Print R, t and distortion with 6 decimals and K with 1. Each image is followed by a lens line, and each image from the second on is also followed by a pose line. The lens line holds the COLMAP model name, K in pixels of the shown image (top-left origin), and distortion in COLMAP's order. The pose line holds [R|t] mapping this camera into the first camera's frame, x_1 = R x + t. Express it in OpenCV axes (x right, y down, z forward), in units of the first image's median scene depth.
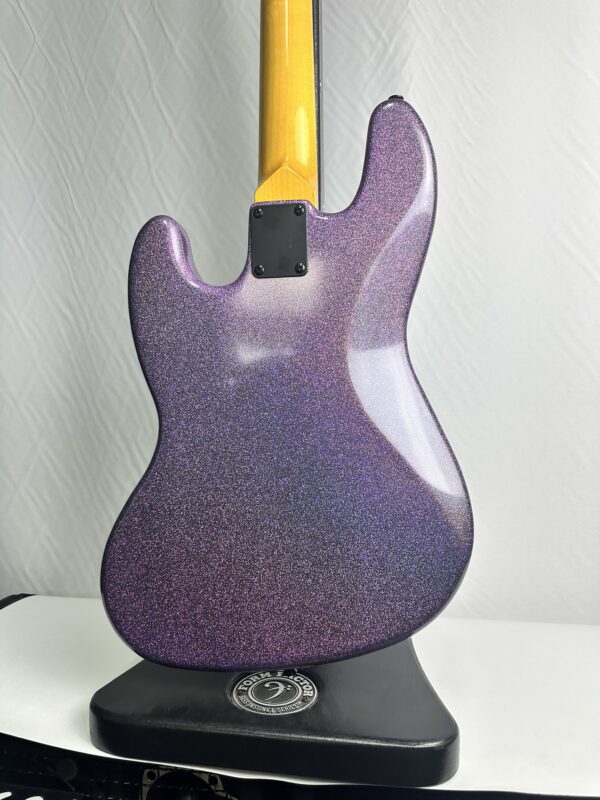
lens RADIAL K [[573.1, 0, 292.4], [0, 573.1, 407.2], [0, 0, 1]] dist [0.016870, -0.047546]
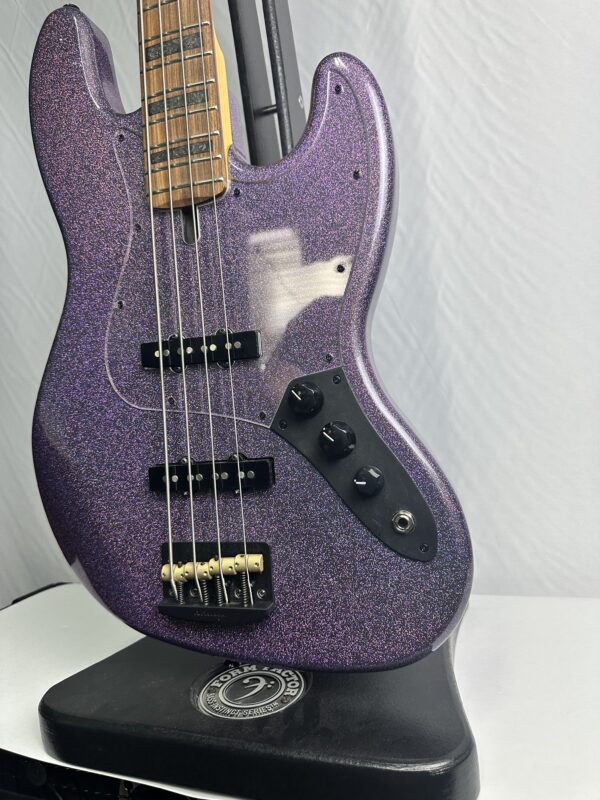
lens RADIAL K [[573.1, 0, 297.1], [0, 573.1, 407.6], [0, 0, 1]] dist [0.016870, -0.047546]
pose [[0.971530, -0.096416, -0.216412, 0.156558], [0.101720, 0.994722, 0.013475, 0.062444], [0.213971, -0.035105, 0.976209, 0.154054]]
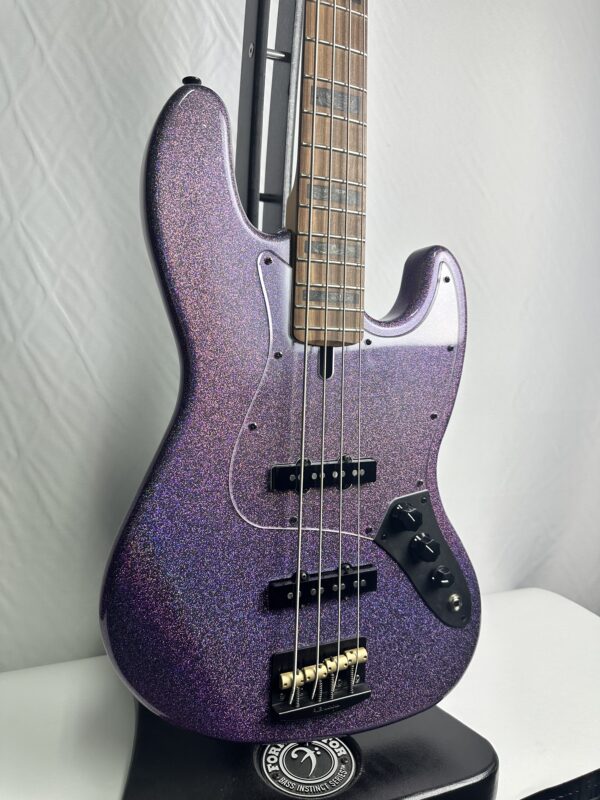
lens RADIAL K [[573.1, 0, 289.0], [0, 573.1, 408.1], [0, 0, 1]] dist [0.016870, -0.047546]
pose [[0.875074, -0.042831, 0.482091, -0.304146], [-0.004192, 0.995368, 0.096042, -0.098610], [-0.483972, -0.086065, 0.870841, 0.169964]]
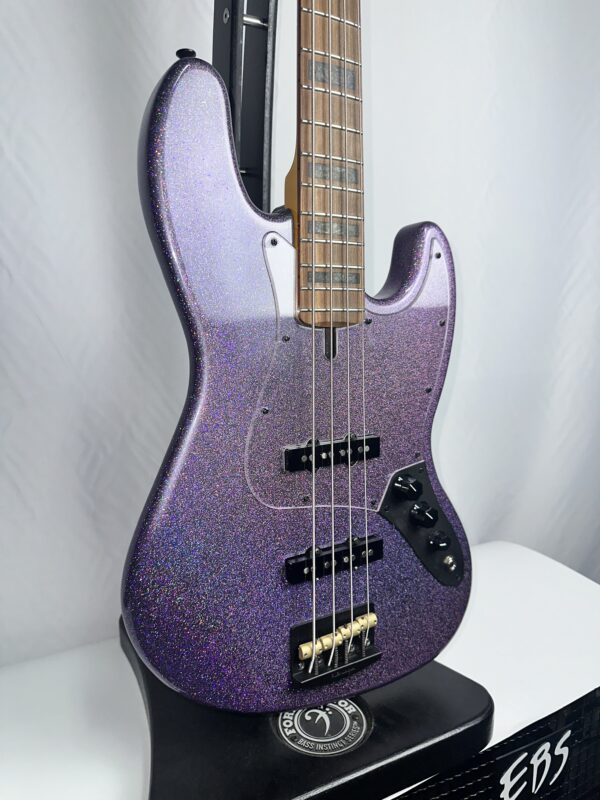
lens RADIAL K [[573.1, 0, 287.4], [0, 573.1, 418.8], [0, 0, 1]] dist [0.016870, -0.047546]
pose [[0.813265, -0.125233, 0.568257, -0.362139], [0.032298, 0.984776, 0.170802, -0.112799], [-0.580996, -0.120554, 0.804929, 0.201265]]
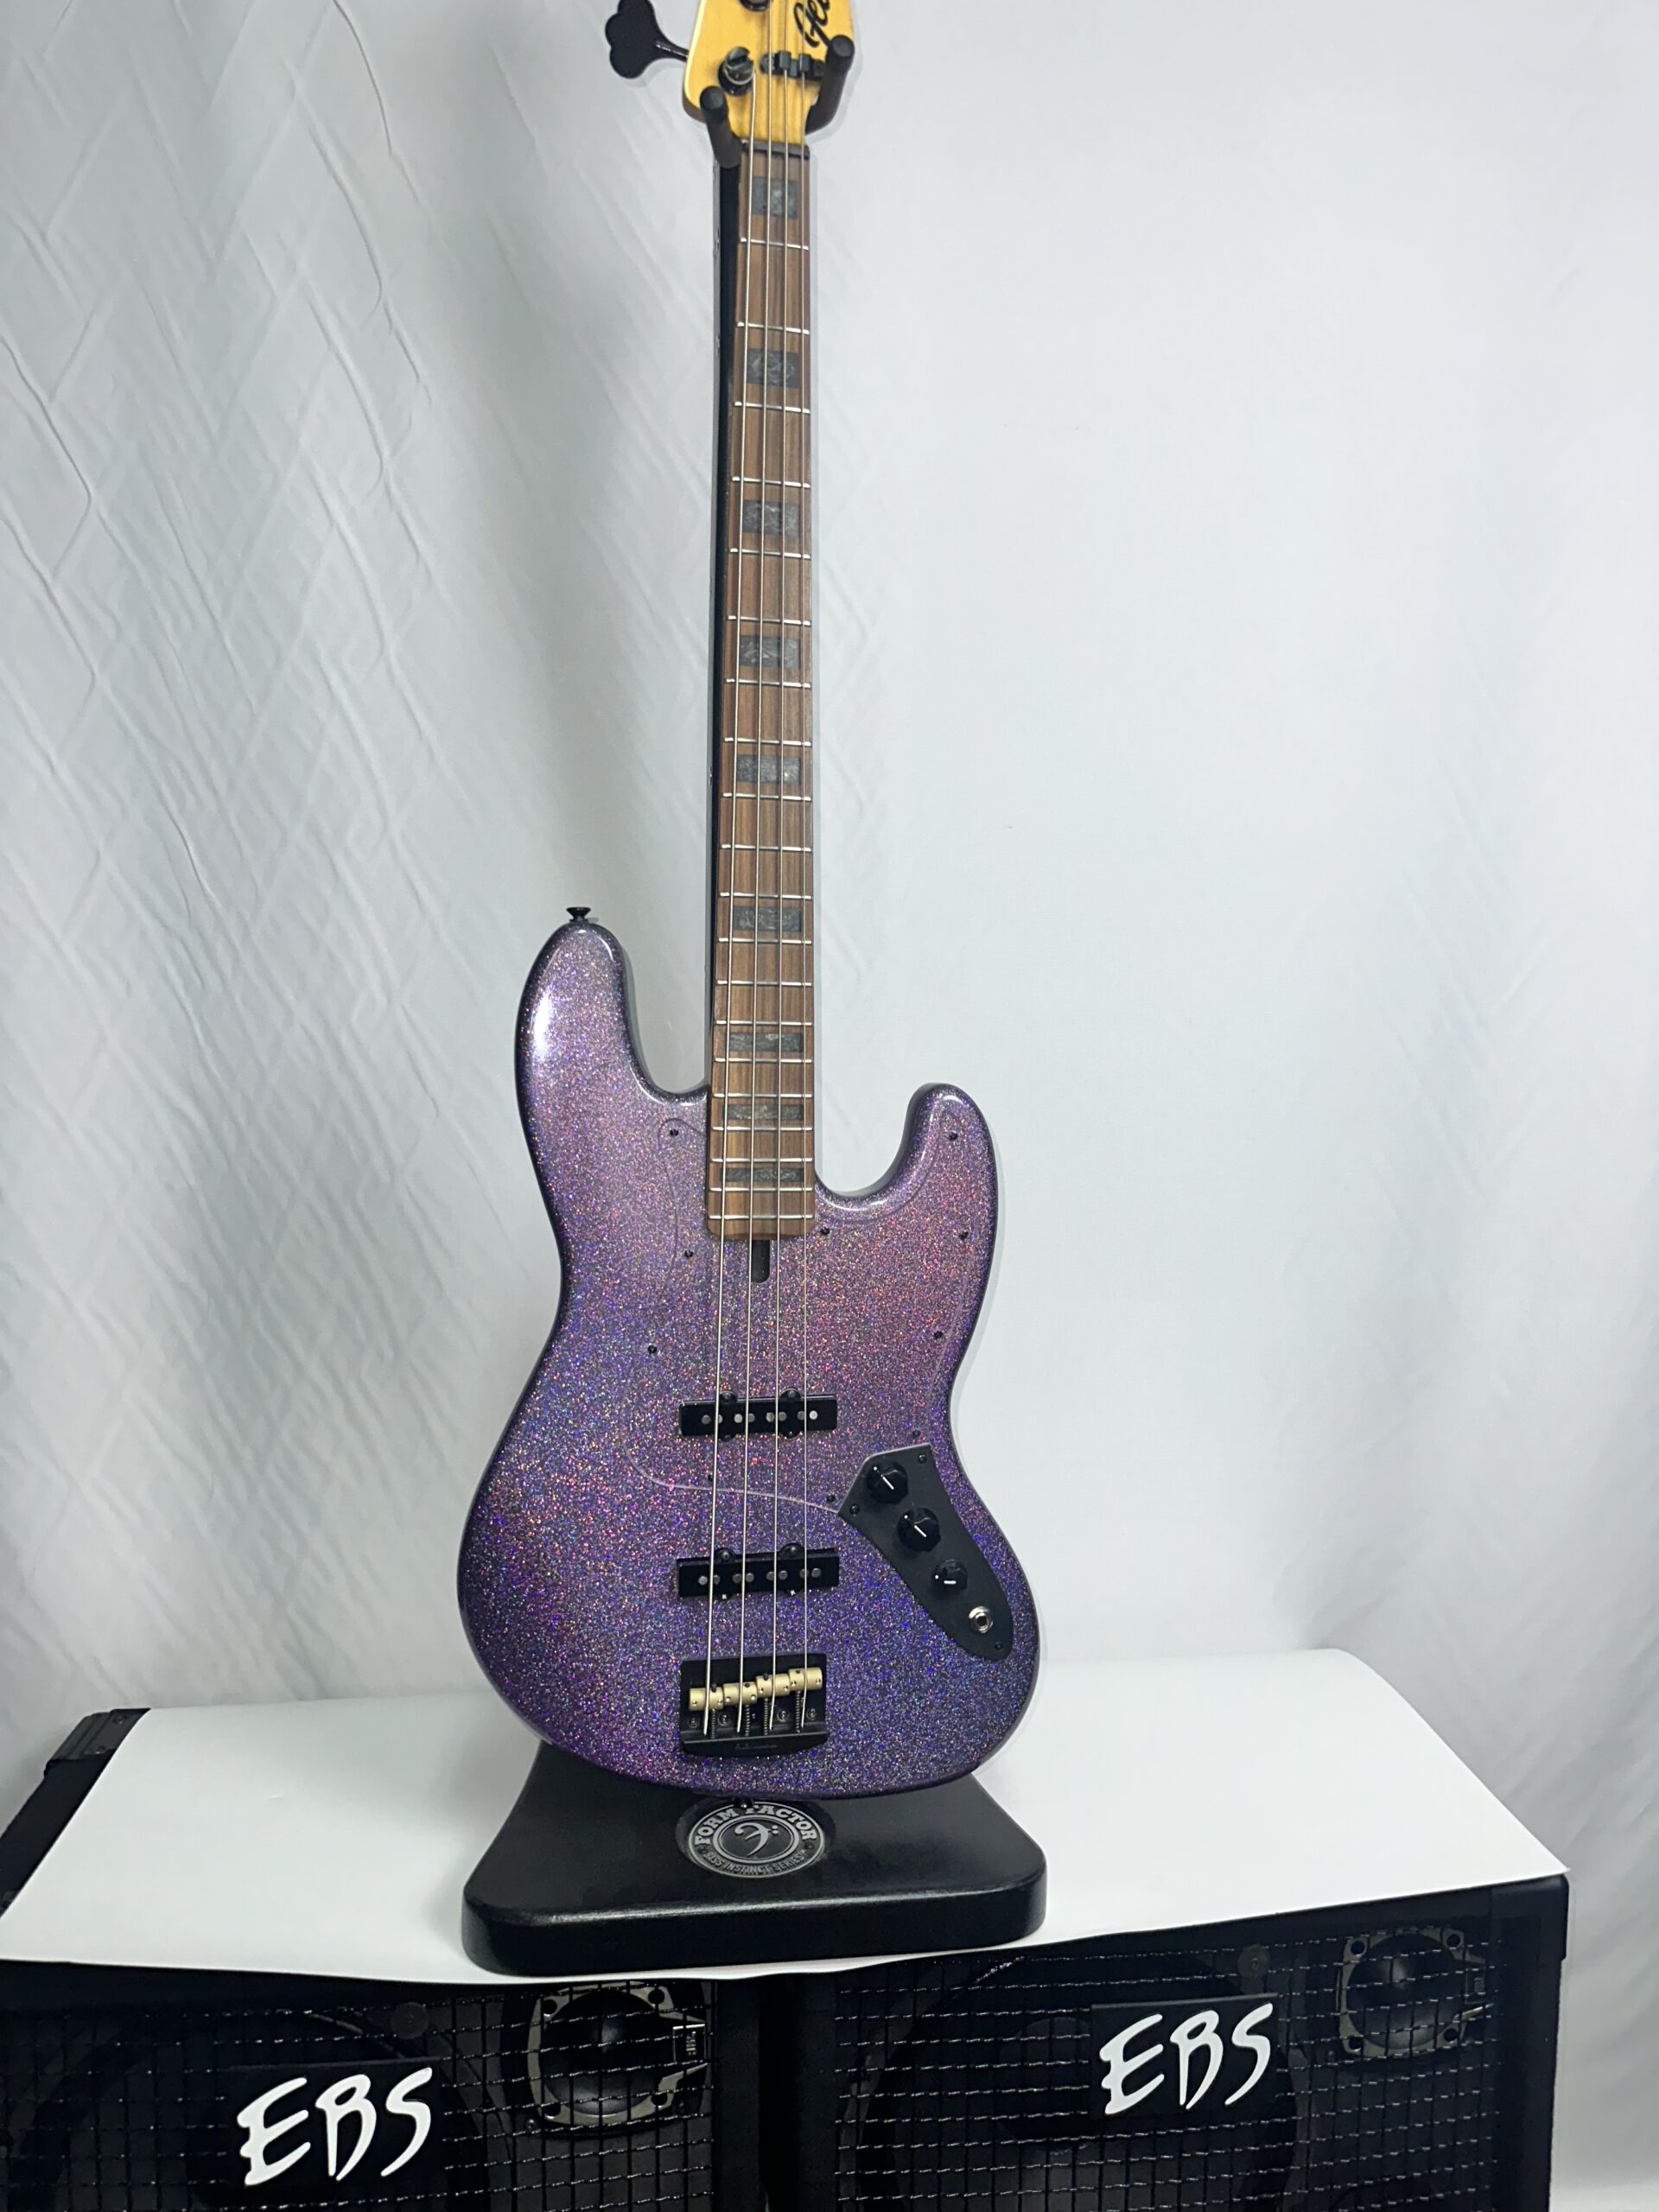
lens RADIAL K [[1584.5, 0, 810.3], [0, 1584.5, 1119.8], [0, 0, 1]] dist [0.016870, -0.047546]
pose [[0.965531, -0.023819, 0.259195, -0.256225], [0.008586, 0.998177, 0.059747, -0.244828], [-0.260146, -0.055463, 0.963975, -0.401002]]
